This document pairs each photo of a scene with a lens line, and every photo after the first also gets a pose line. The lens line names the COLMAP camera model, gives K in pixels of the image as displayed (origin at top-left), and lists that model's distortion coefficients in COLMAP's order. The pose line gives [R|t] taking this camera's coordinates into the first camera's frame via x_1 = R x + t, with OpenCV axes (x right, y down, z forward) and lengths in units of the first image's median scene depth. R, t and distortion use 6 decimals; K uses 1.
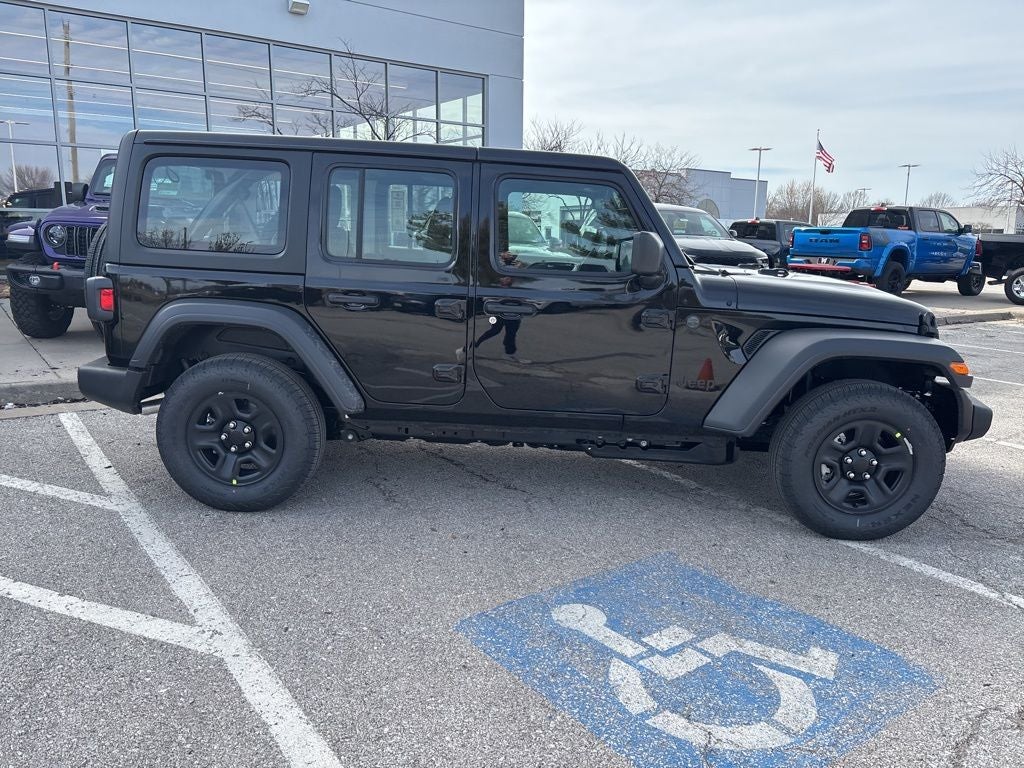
lens RADIAL K [[774.9, 0, 511.1], [0, 774.9, 386.6], [0, 0, 1]] dist [0.046042, -0.053095]
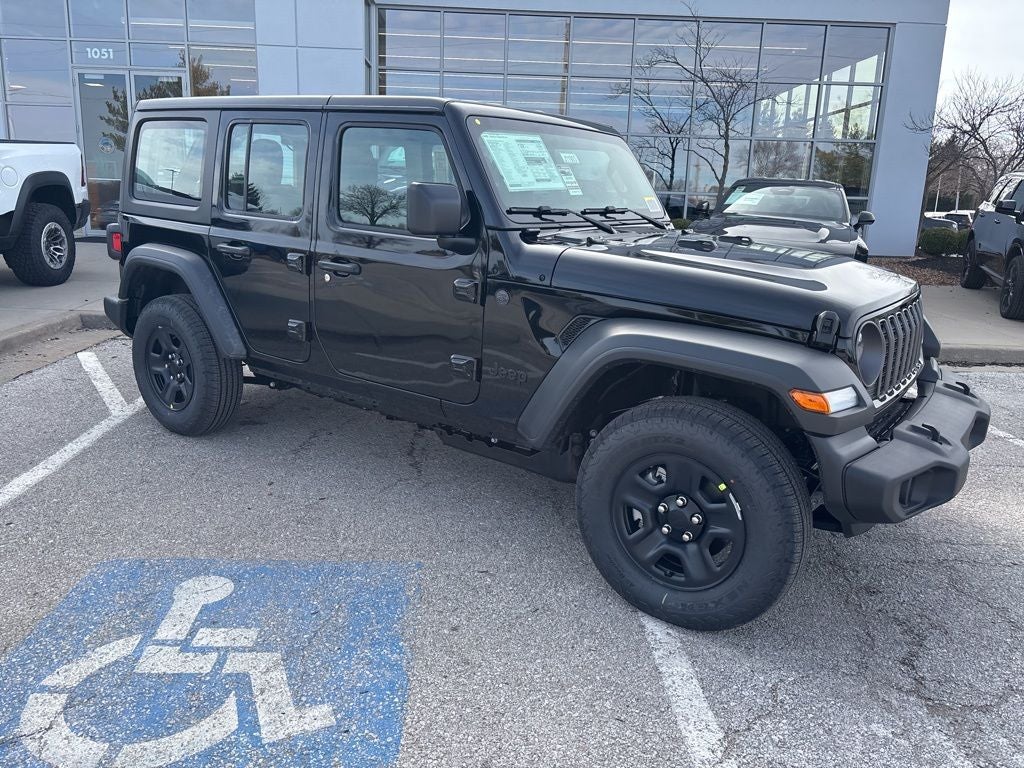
lens RADIAL K [[774.9, 0, 510.8], [0, 774.9, 382.1], [0, 0, 1]] dist [0.046042, -0.053095]
pose [[0.822710, 0.137413, -0.551602, 0.876278], [-0.127591, 0.990223, 0.056380, -0.052984], [0.553957, 0.023995, 0.832199, 0.416401]]
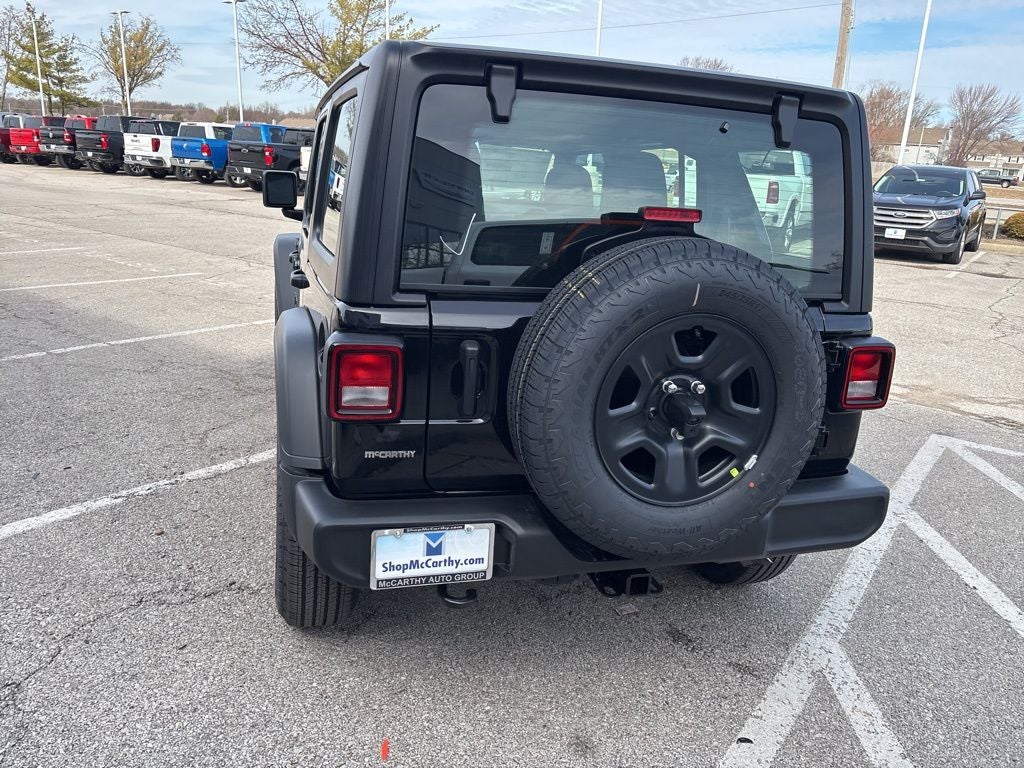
lens RADIAL K [[774.9, 0, 505.8], [0, 774.9, 381.5], [0, 0, 1]] dist [0.046042, -0.053095]
pose [[-0.299199, -0.306825, 0.903515, -1.269398], [0.124974, 0.926133, 0.355891, -0.460020], [-0.945971, 0.219398, -0.238753, 1.809704]]
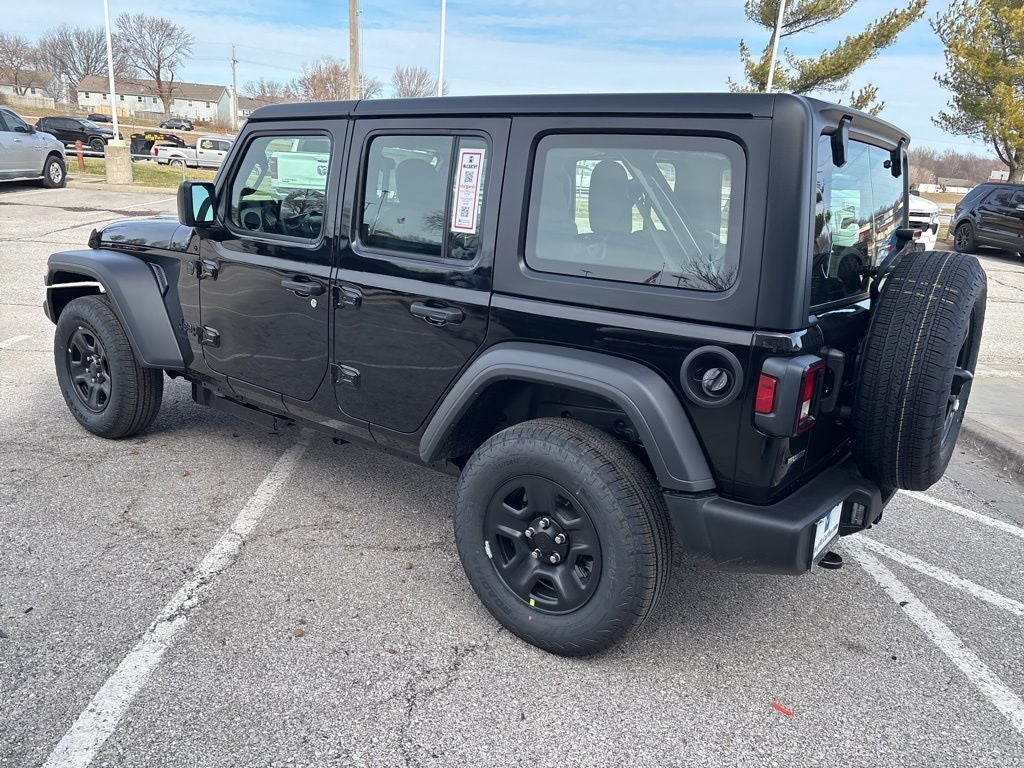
lens RADIAL K [[774.9, 0, 510.1], [0, 774.9, 393.5], [0, 0, 1]] dist [0.046042, -0.053095]
pose [[-0.813113, -0.242289, 0.529286, -0.825348], [0.027117, 0.892508, 0.450216, -0.586258], [-0.581474, 0.380429, -0.719139, 2.445573]]
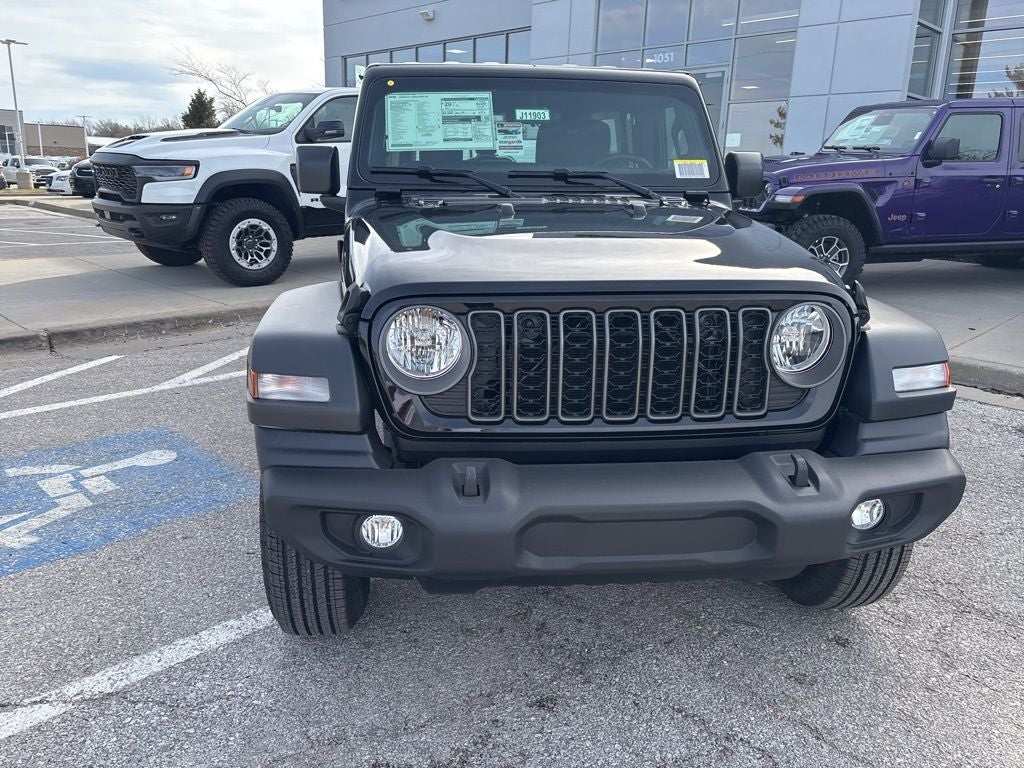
lens RADIAL K [[774.9, 0, 509.3], [0, 774.9, 386.1], [0, 0, 1]] dist [0.046042, -0.053095]
pose [[0.126177, 0.240464, -0.962422, 1.344177], [-0.214098, 0.953913, 0.210269, -0.203274], [0.968629, 0.179521, 0.171844, 1.315327]]
